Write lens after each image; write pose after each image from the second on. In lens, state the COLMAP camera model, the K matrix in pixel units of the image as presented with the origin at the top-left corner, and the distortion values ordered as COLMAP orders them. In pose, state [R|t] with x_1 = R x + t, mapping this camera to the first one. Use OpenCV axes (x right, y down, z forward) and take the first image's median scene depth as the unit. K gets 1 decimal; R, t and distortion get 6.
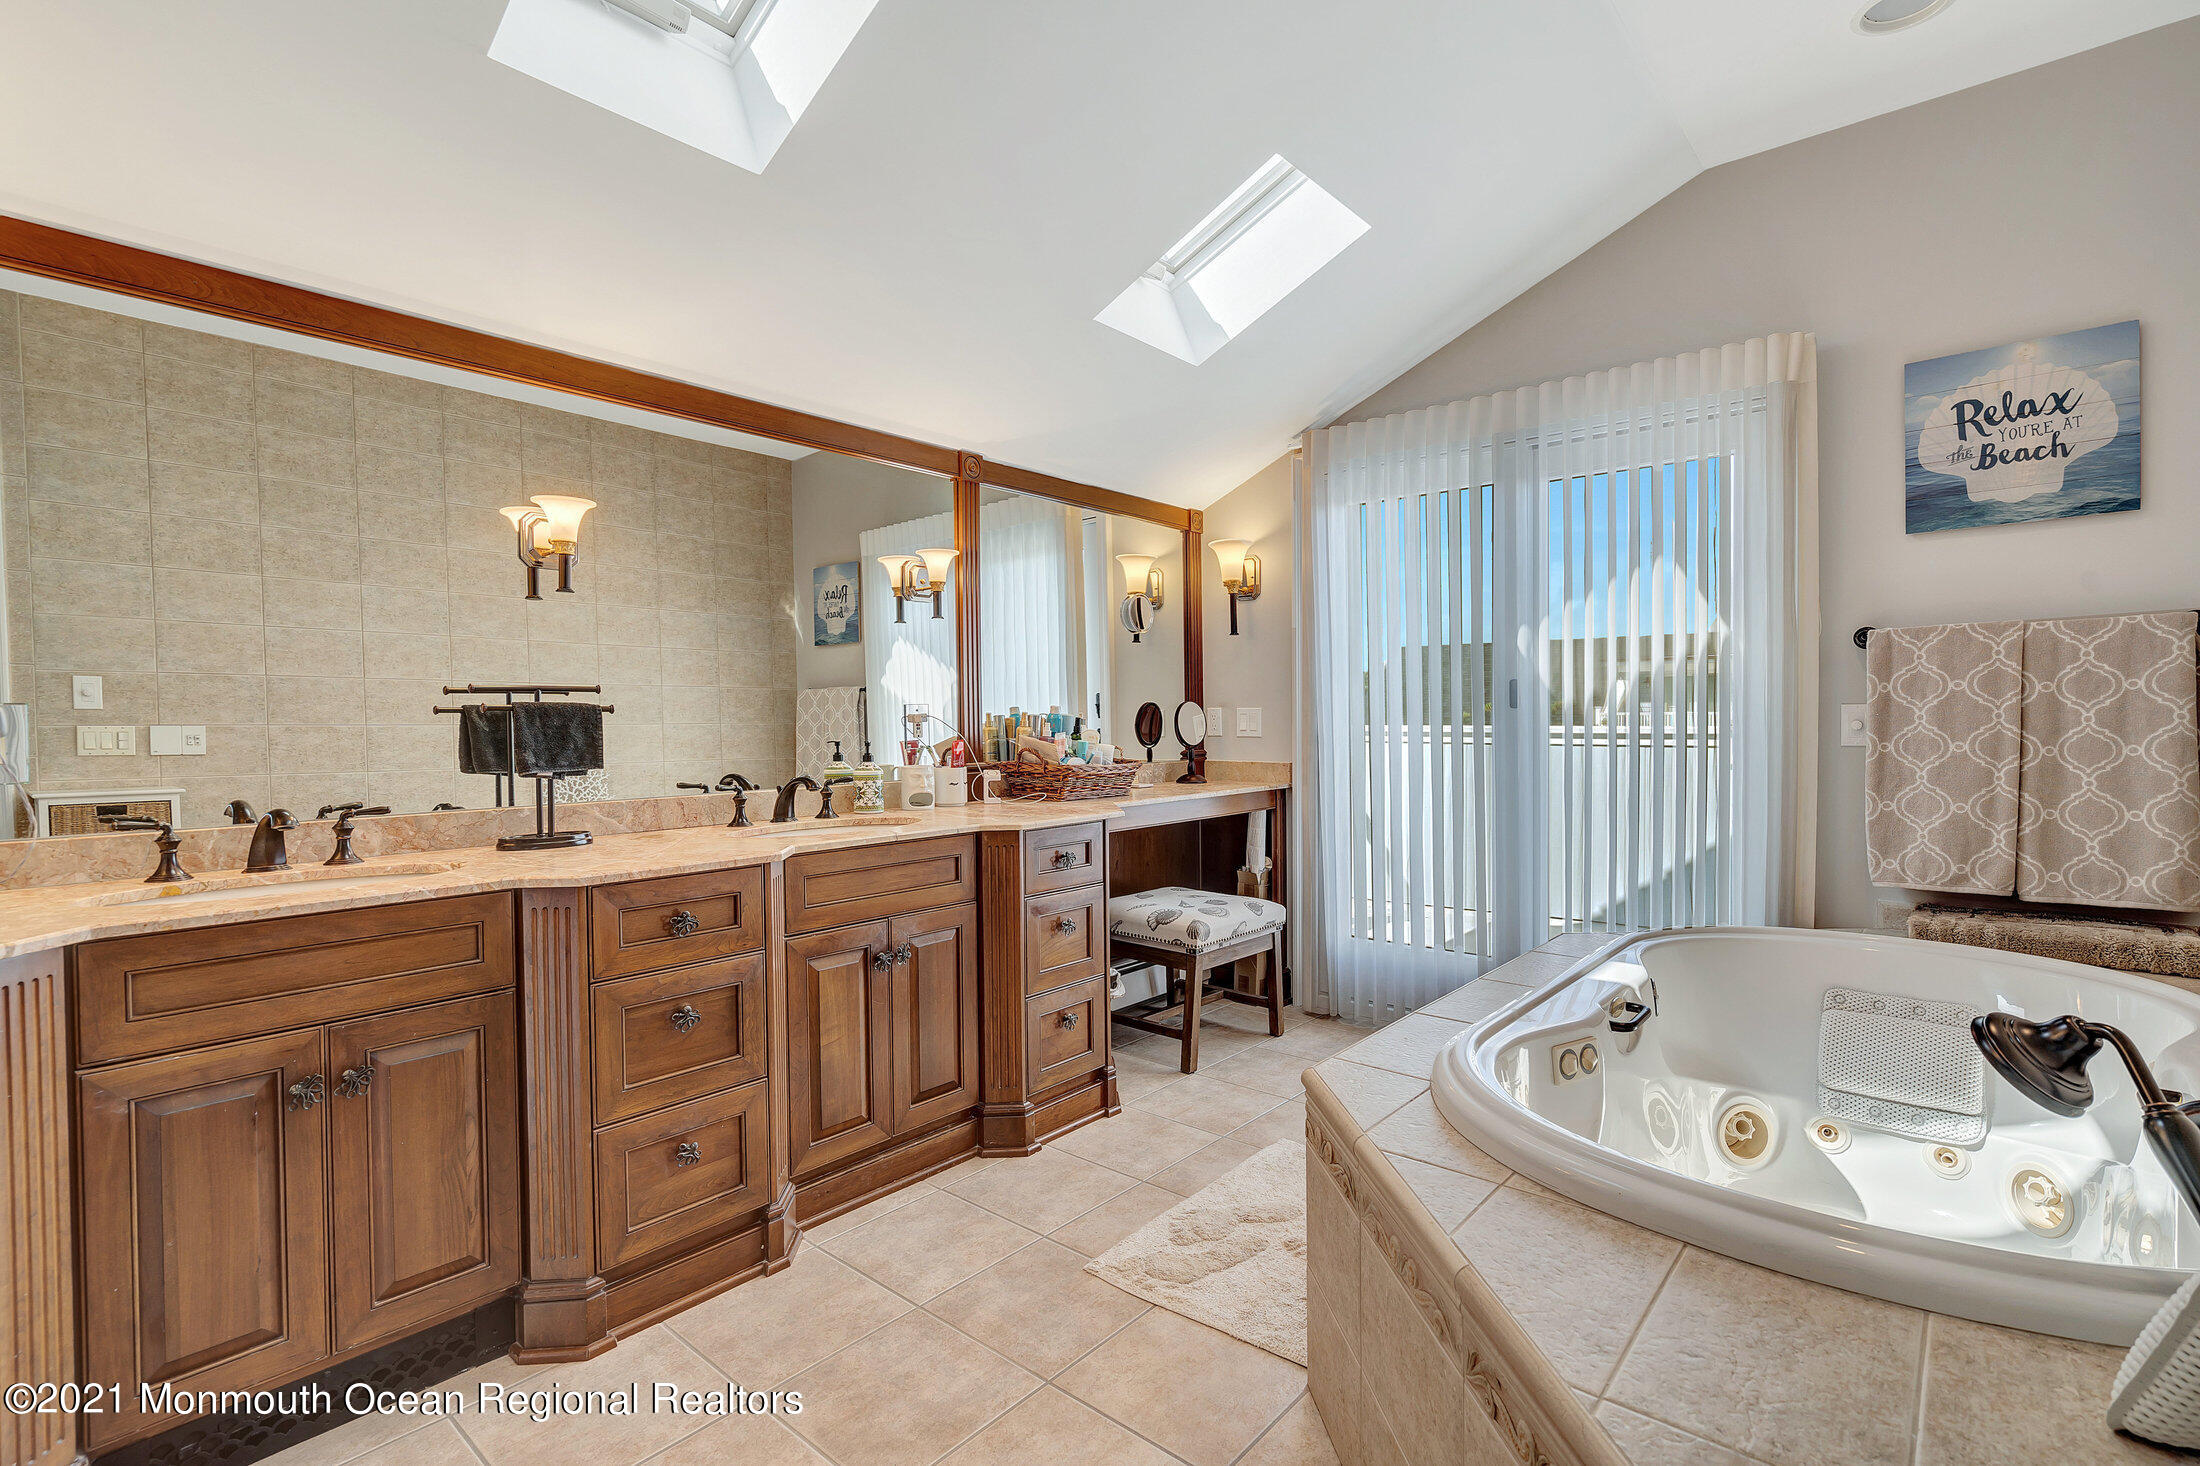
lens RADIAL K [[1008.9, 0, 1108.6], [0, 1008.9, 733.8], [0, 0, 1]] dist [-0.015500, 0.000133]
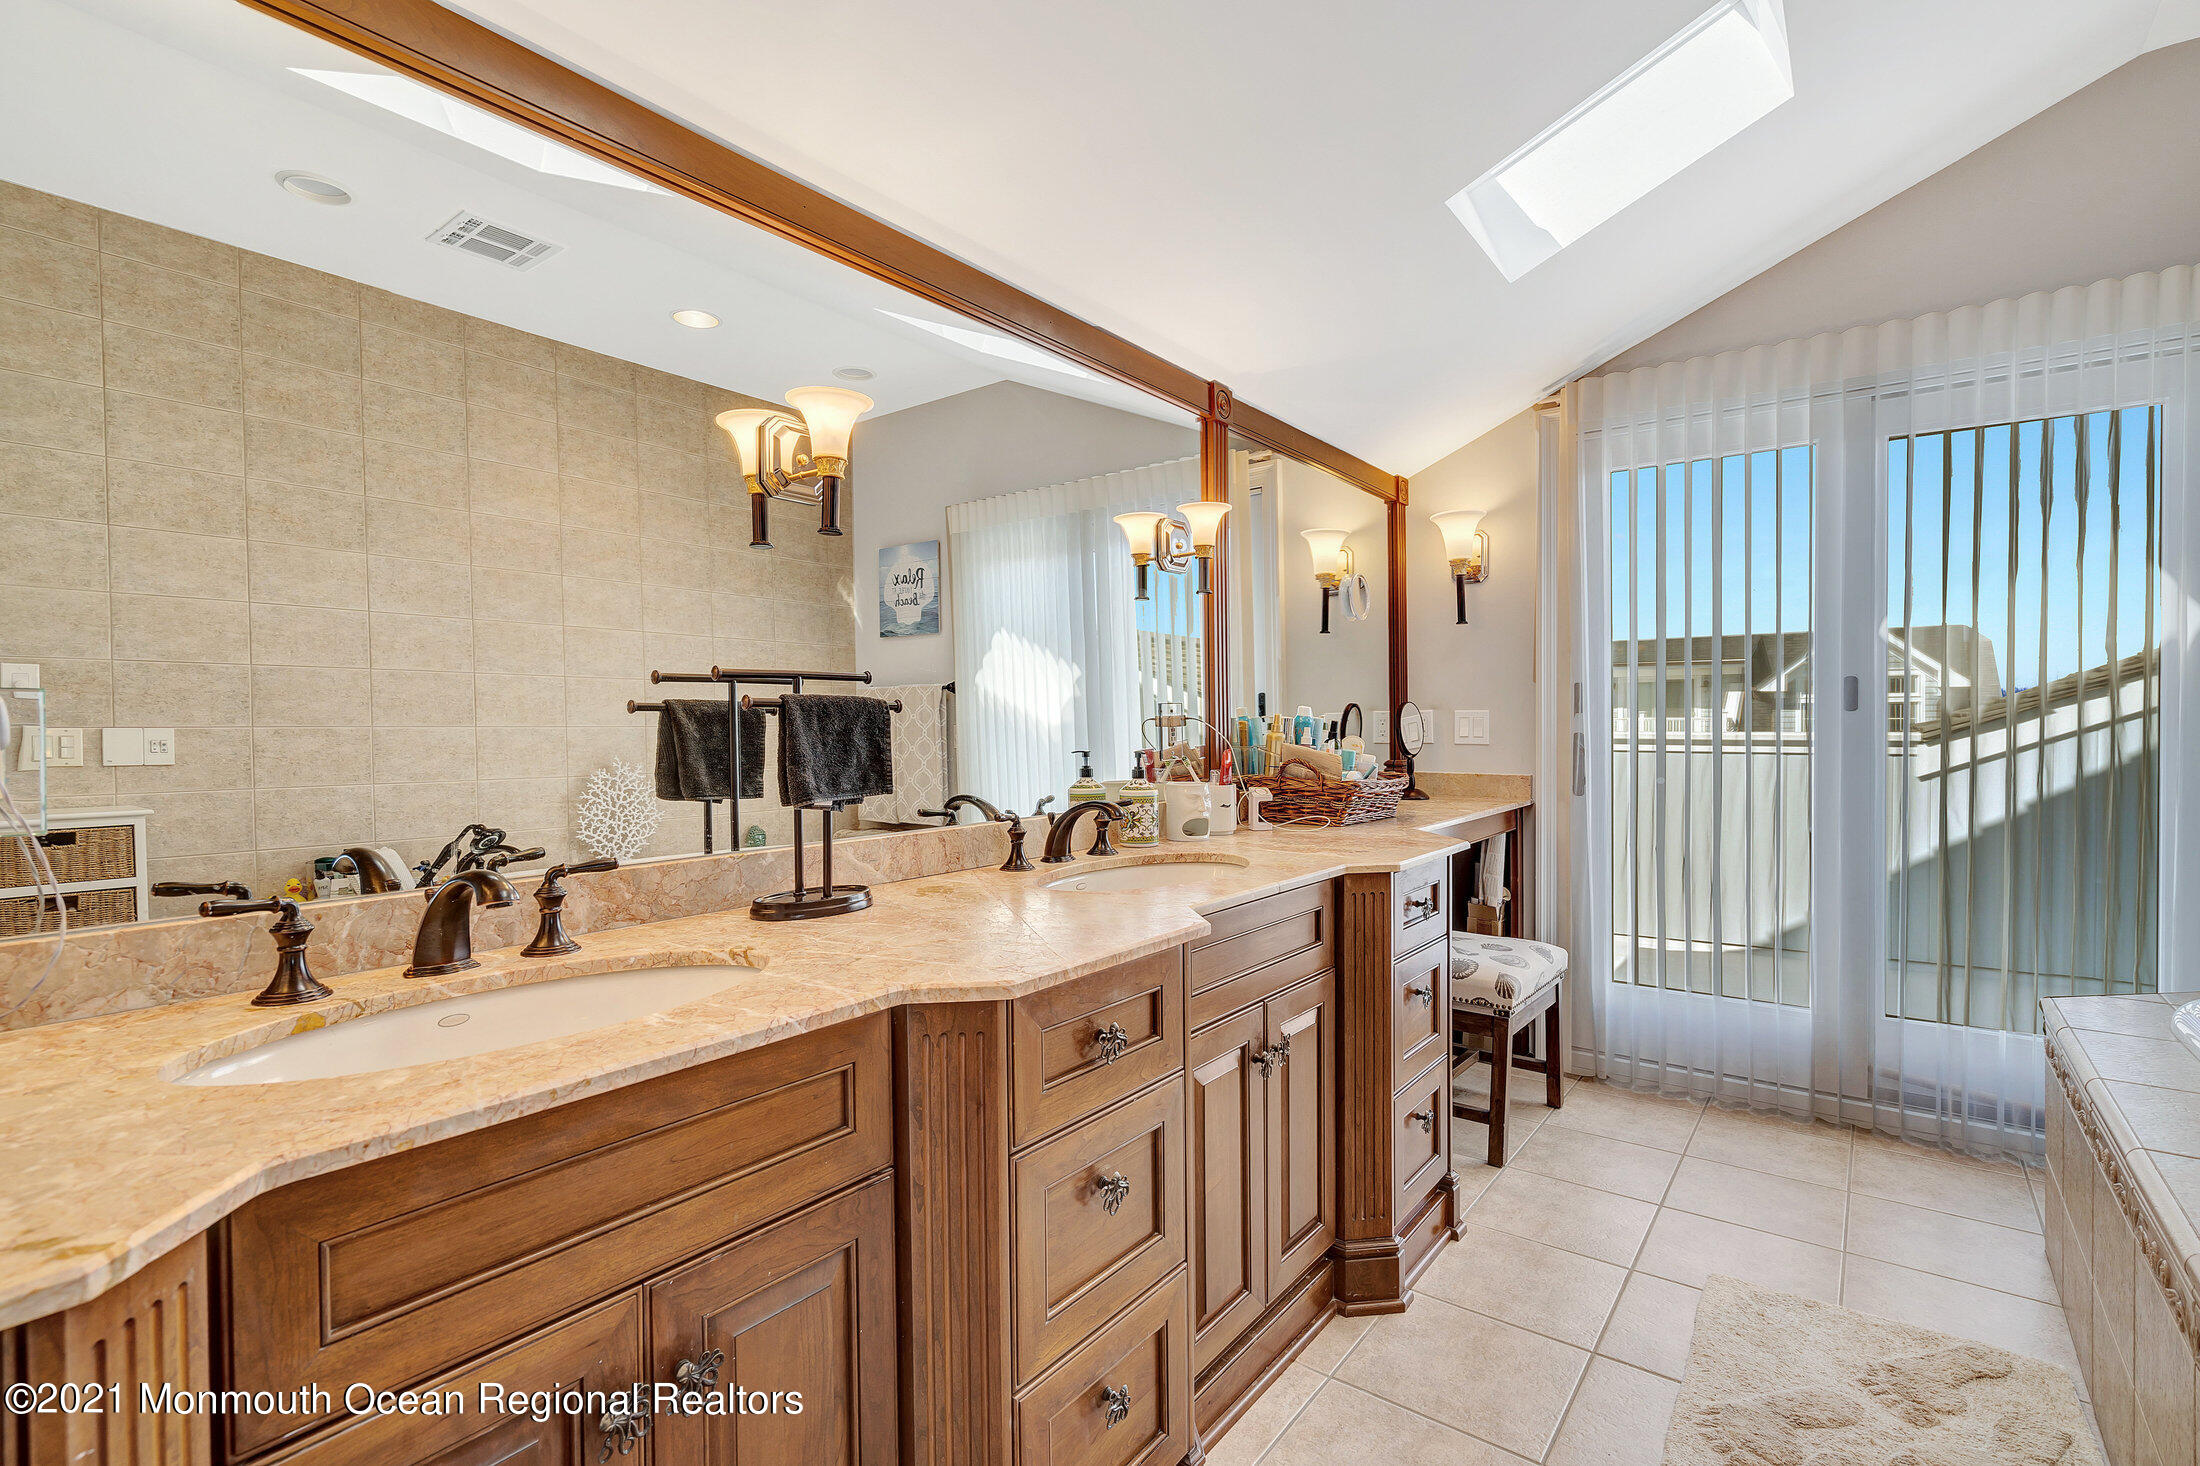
lens RADIAL K [[1008.9, 0, 1093.2], [0, 1008.9, 729.8], [0, 0, 1]] dist [-0.015500, 0.000133]
pose [[0.998422, 0.002321, 0.056104, -0.266999], [-0.001909, 0.999971, -0.007391, -0.002625], [-0.056119, 0.007272, 0.998398, 0.205398]]
